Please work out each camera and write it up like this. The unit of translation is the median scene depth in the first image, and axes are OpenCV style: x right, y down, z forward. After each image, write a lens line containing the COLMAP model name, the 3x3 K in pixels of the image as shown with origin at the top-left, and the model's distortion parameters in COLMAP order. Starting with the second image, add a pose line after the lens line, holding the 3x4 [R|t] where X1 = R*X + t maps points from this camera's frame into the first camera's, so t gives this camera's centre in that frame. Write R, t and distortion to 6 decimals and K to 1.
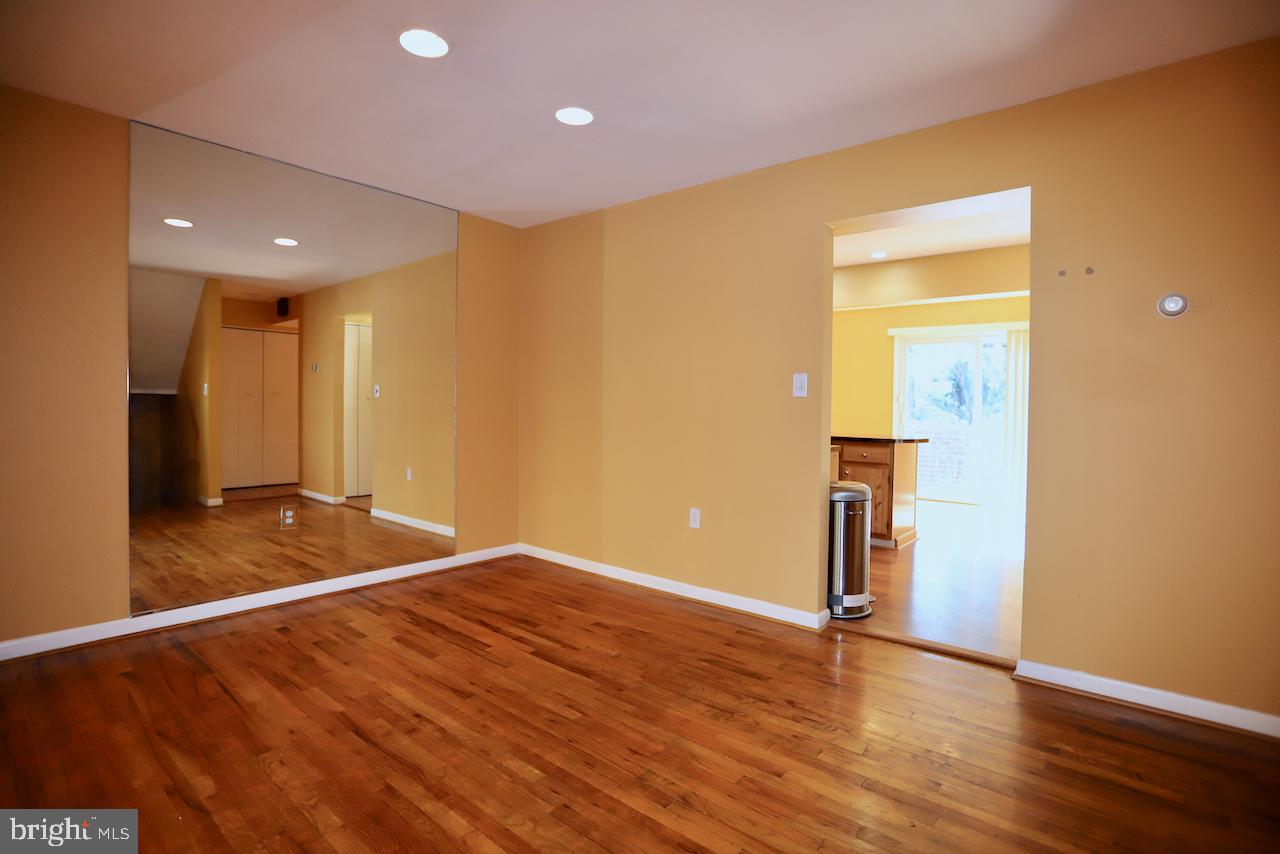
lens RADIAL K [[623.3, 0, 638.2], [0, 623.3, 422.9], [0, 0, 1]] dist [-0.034793, 0.003087]
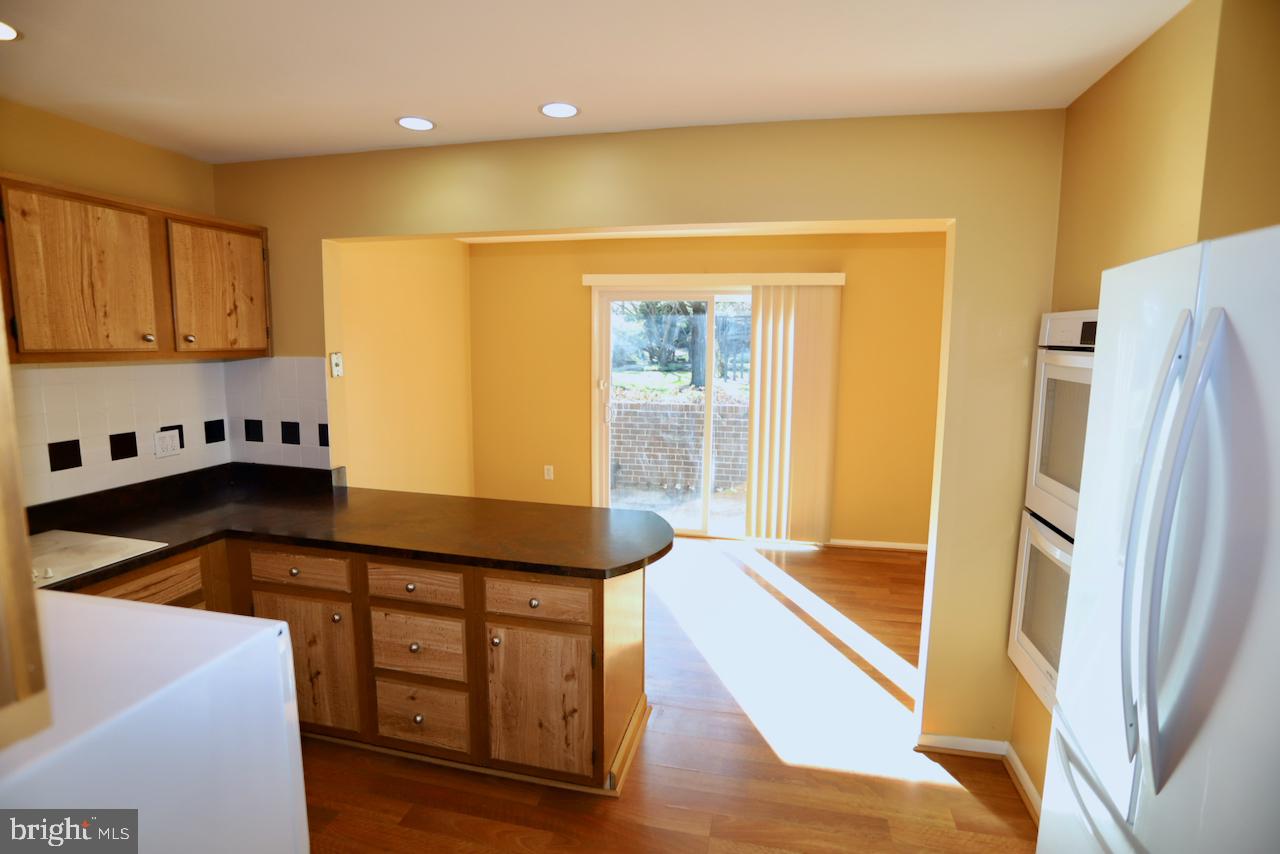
lens RADIAL K [[623.3, 0, 637.5], [0, 623.3, 427.8], [0, 0, 1]] dist [-0.034793, 0.003087]
pose [[0.893264, -0.068934, 0.444215, 0.248731], [0.017158, 0.992681, 0.119543, -0.109725], [-0.449204, -0.099161, 0.887909, 0.611006]]
